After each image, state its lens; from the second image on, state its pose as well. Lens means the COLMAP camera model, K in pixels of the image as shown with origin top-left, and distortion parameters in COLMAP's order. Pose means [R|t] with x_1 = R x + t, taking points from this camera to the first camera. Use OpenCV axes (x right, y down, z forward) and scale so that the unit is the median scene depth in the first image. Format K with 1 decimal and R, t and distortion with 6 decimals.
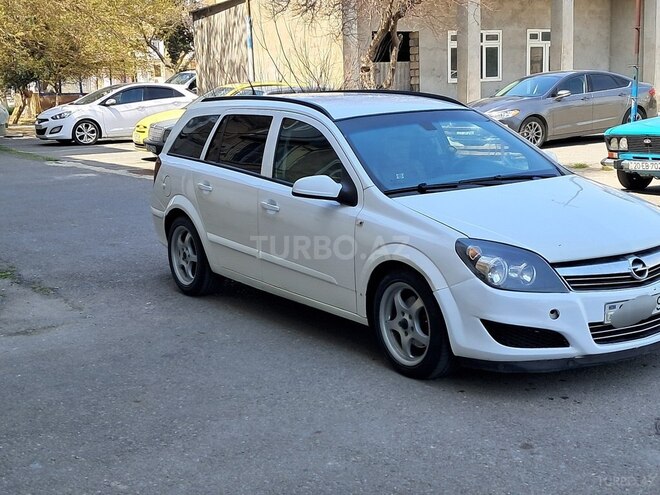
lens RADIAL K [[1027.7, 0, 340.6], [0, 1027.7, 246.6], [0, 0, 1]] dist [0.229373, -0.955171]
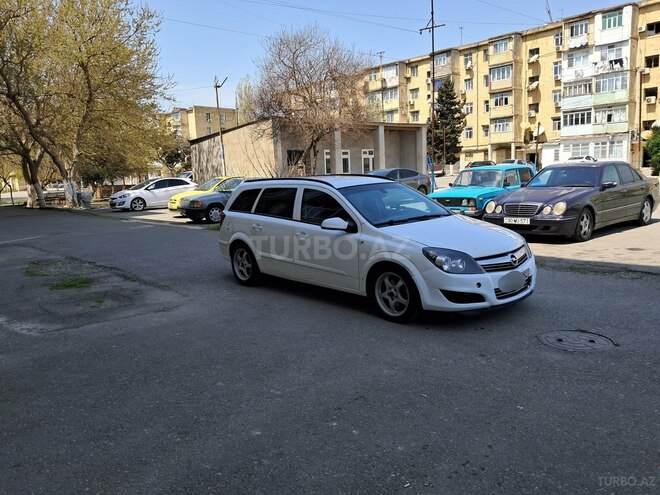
lens RADIAL K [[517.3, 0, 332.9], [0, 517.3, 246.9], [0, 0, 1]] dist [0.038426, -0.052748]
pose [[0.988099, -0.035249, 0.149725, -0.155325], [0.038830, 0.999024, -0.021055, 0.003553], [-0.148837, 0.026618, 0.988503, 0.067699]]
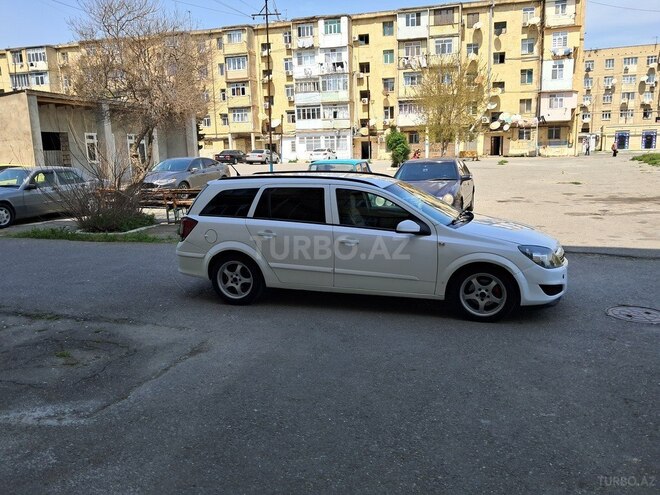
lens RADIAL K [[517.3, 0, 332.9], [0, 517.3, 246.9], [0, 0, 1]] dist [0.038426, -0.052748]
pose [[0.762690, -0.109195, 0.637480, -0.633620], [0.105504, 0.993448, 0.043943, -0.070568], [-0.638101, 0.033742, 0.769213, 0.373846]]
